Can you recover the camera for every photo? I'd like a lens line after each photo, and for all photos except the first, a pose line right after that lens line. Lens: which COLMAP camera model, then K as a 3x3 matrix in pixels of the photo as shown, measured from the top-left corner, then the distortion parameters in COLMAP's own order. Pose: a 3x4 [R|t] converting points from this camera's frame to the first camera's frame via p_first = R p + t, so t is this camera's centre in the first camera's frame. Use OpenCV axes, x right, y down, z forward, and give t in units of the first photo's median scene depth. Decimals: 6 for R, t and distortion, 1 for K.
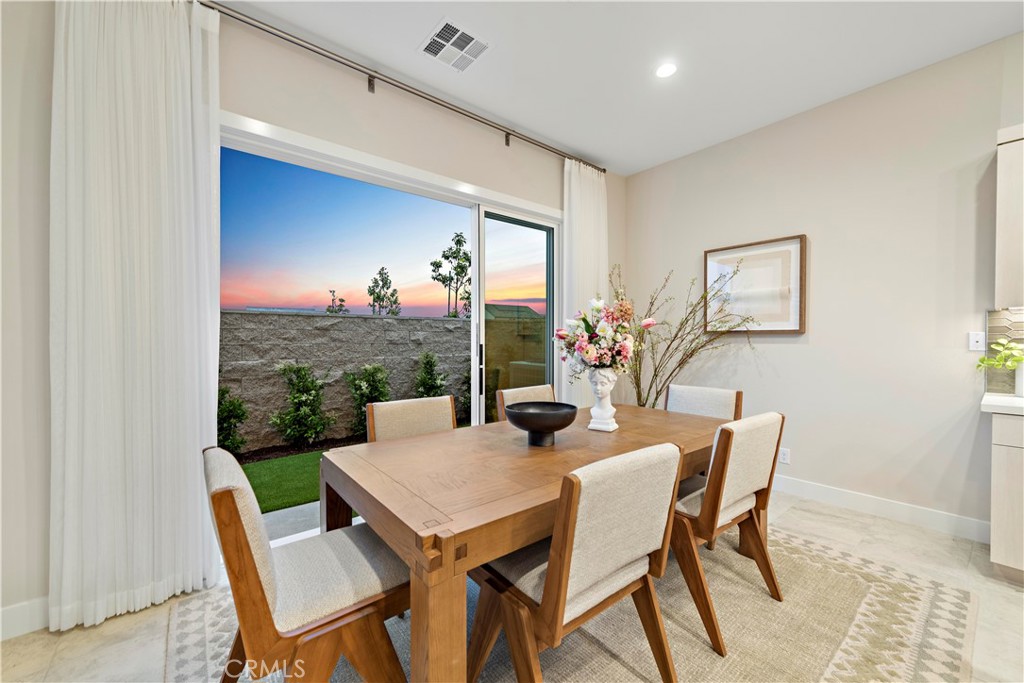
lens RADIAL K [[401.3, 0, 521.1], [0, 401.3, 341.9], [0, 0, 1]] dist [0.007472, -0.001998]
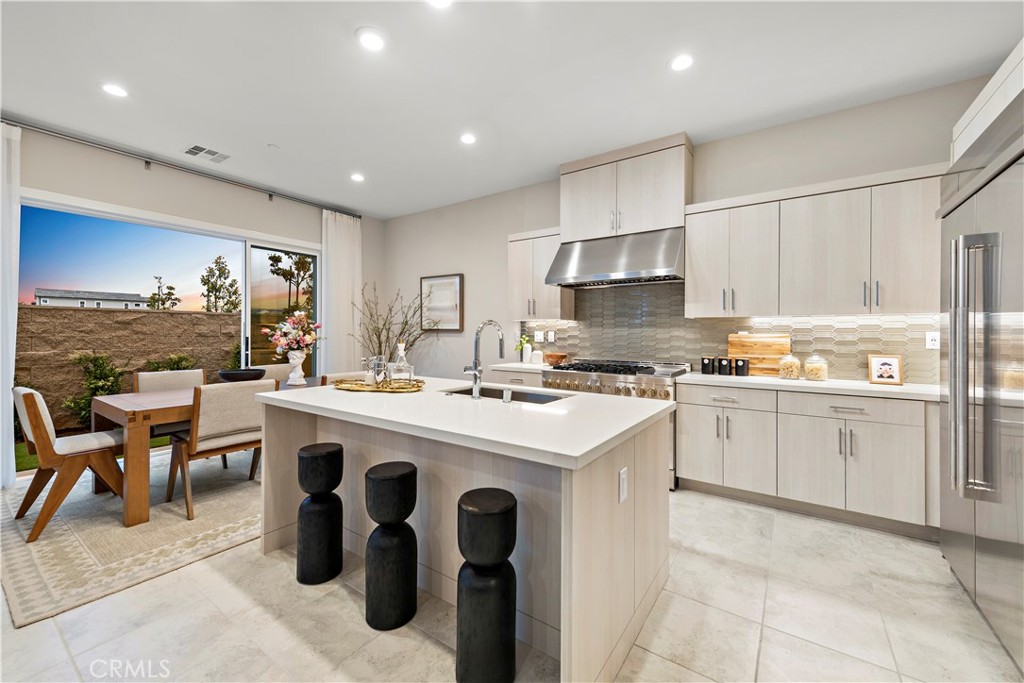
lens RADIAL K [[401.3, 0, 516.0], [0, 401.3, 331.3], [0, 0, 1]] dist [0.007472, -0.001998]
pose [[0.962480, 0.007519, 0.271248, 0.271408], [-0.005067, 0.999940, -0.009740, -0.003149], [-0.271305, 0.008000, 0.962460, -0.406923]]
